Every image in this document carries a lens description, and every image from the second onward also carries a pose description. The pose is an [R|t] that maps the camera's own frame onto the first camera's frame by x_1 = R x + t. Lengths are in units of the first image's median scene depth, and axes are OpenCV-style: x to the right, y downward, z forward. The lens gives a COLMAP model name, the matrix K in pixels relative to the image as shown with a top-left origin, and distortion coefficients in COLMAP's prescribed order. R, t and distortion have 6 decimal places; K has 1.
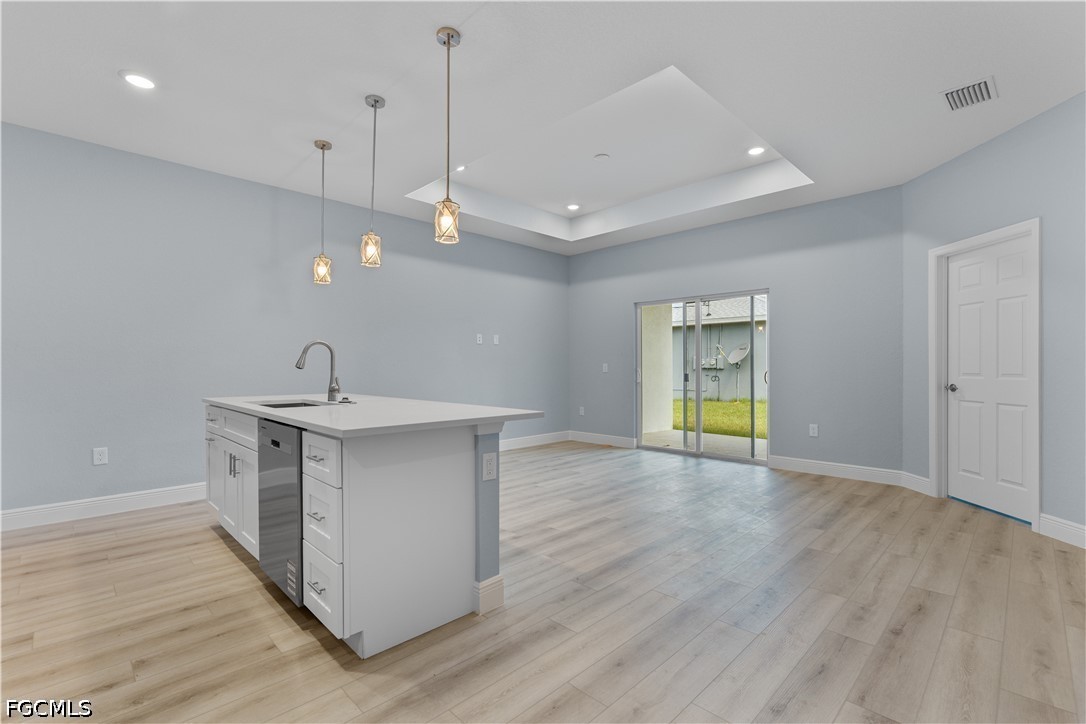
lens RADIAL K [[496.5, 0, 538.5], [0, 496.5, 363.3], [0, 0, 1]] dist [-0.007439, 0.002054]
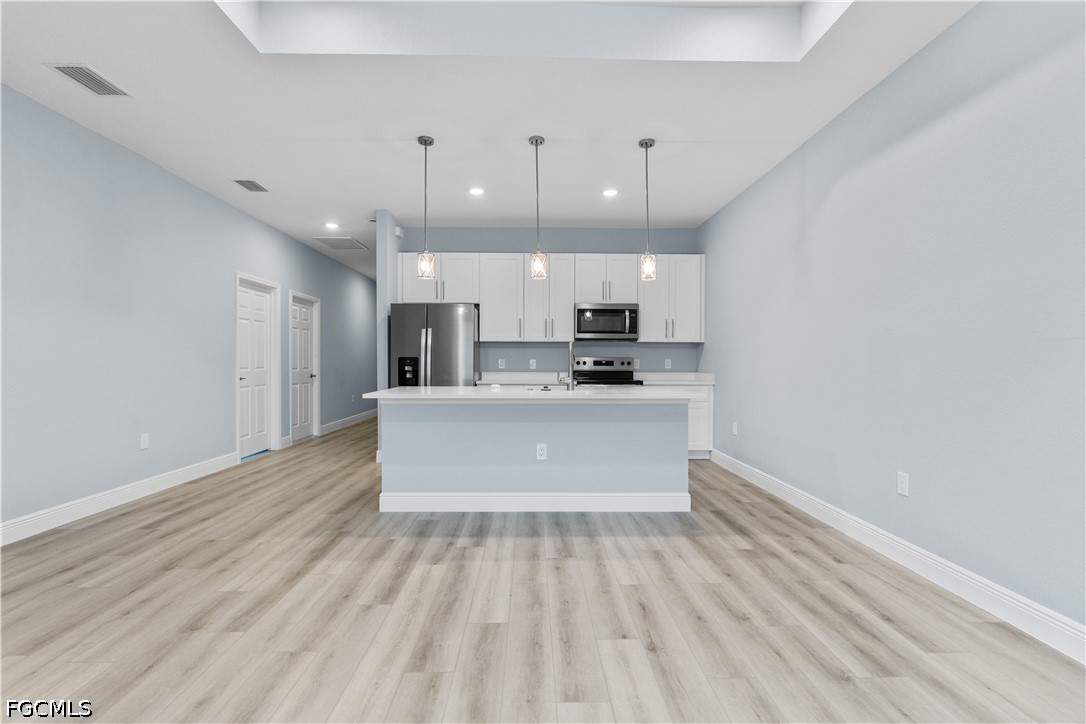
lens RADIAL K [[496.5, 0, 538.0], [0, 496.5, 372.7], [0, 0, 1]] dist [-0.007439, 0.002054]
pose [[-0.694859, 0.013791, -0.719014, 0.450901], [-0.001610, 0.999784, 0.020733, 0.007275], [0.719144, 0.015564, -0.694686, 1.564506]]
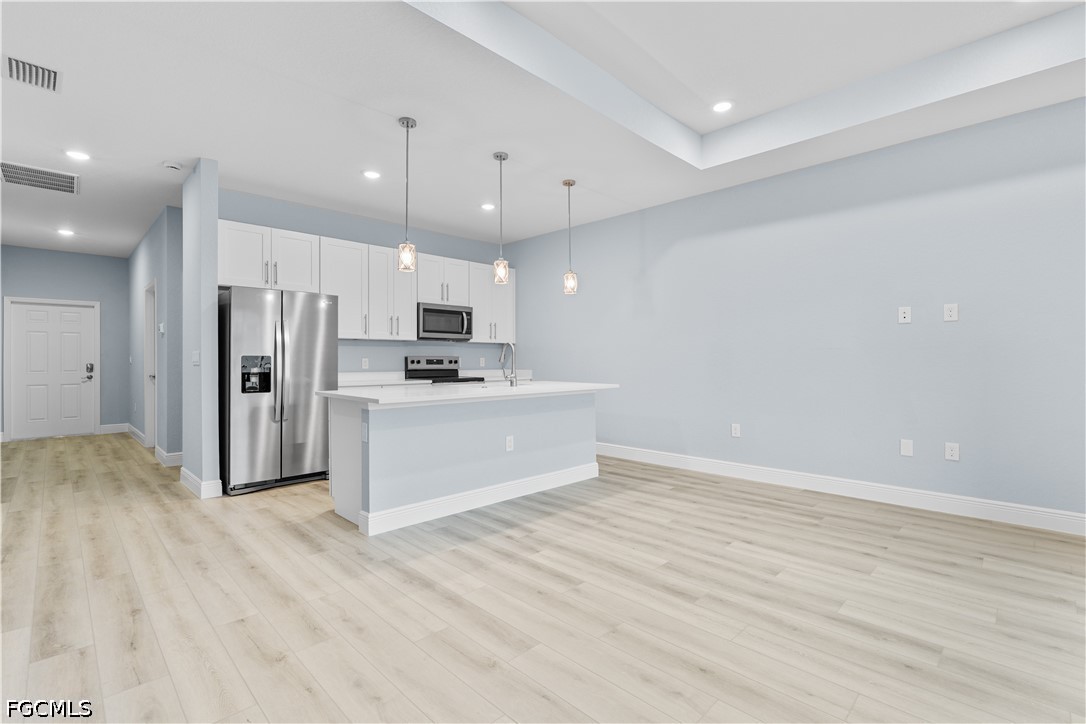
lens RADIAL K [[496.5, 0, 547.3], [0, 496.5, 370.4], [0, 0, 1]] dist [-0.007439, 0.002054]
pose [[0.000698, 0.022751, -0.999741, 0.816941], [0.004785, 0.999730, 0.022754, 0.001841], [0.999988, -0.004799, 0.000589, 0.953334]]
